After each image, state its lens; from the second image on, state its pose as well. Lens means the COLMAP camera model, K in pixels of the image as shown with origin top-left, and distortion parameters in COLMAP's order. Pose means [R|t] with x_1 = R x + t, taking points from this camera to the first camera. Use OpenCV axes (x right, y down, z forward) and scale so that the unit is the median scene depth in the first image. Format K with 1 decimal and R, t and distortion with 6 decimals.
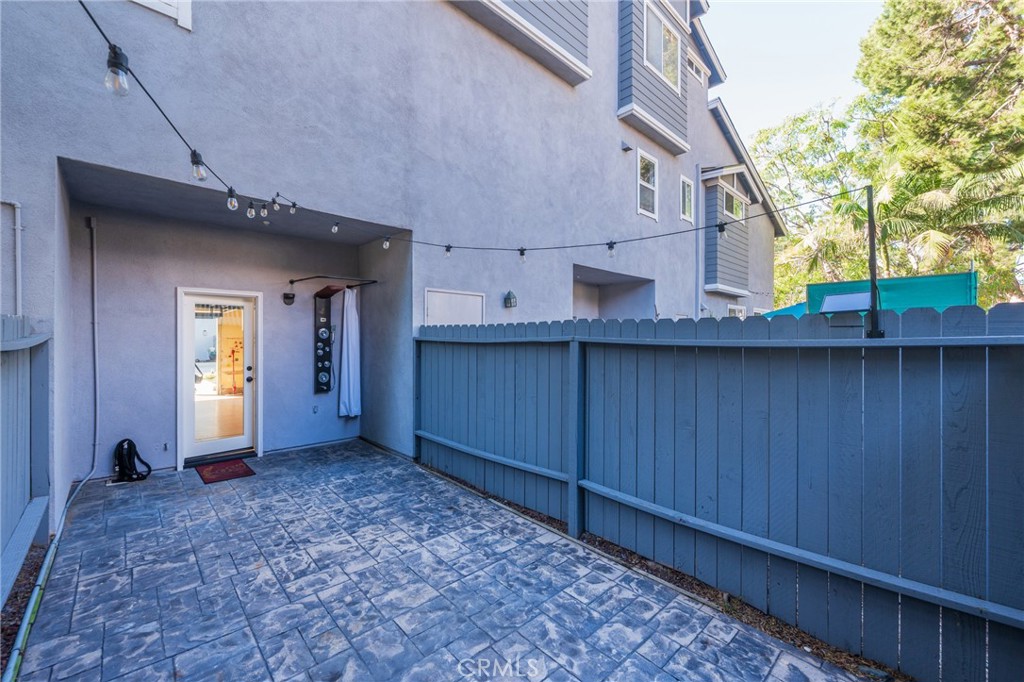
lens RADIAL K [[415.2, 0, 508.8], [0, 415.2, 340.1], [0, 0, 1]] dist [0.002421, -0.001383]
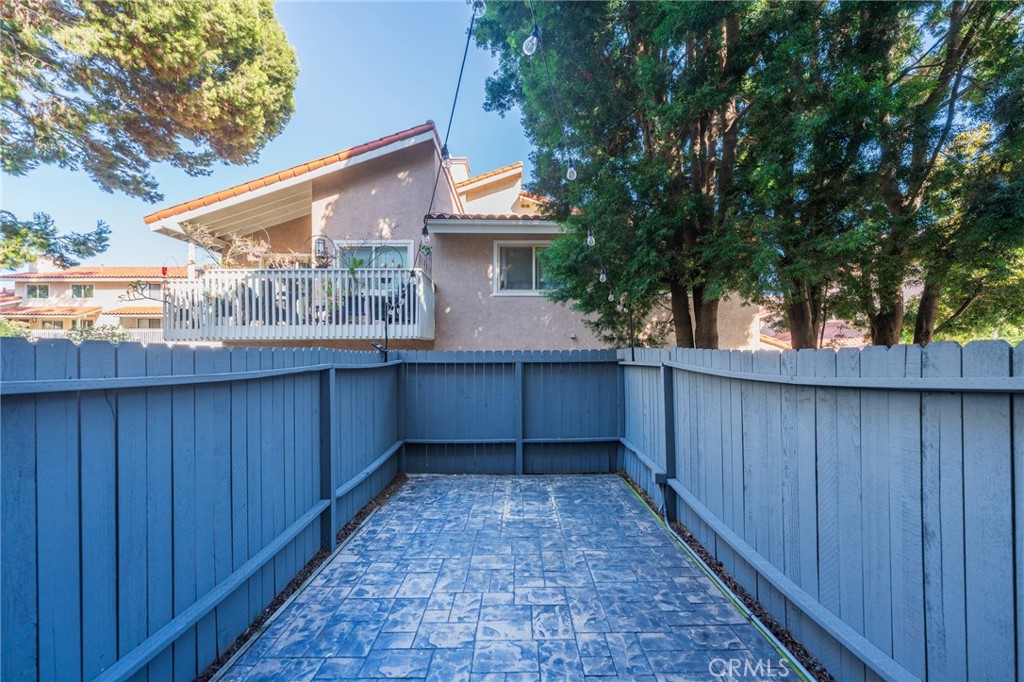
lens RADIAL K [[415.2, 0, 512.8], [0, 415.2, 350.0], [0, 0, 1]] dist [0.002421, -0.001383]
pose [[-0.729652, 0.007599, 0.683776, -1.073764], [0.002736, 0.999963, -0.008193, -0.041840], [-0.683813, -0.004108, -0.729646, 1.711550]]
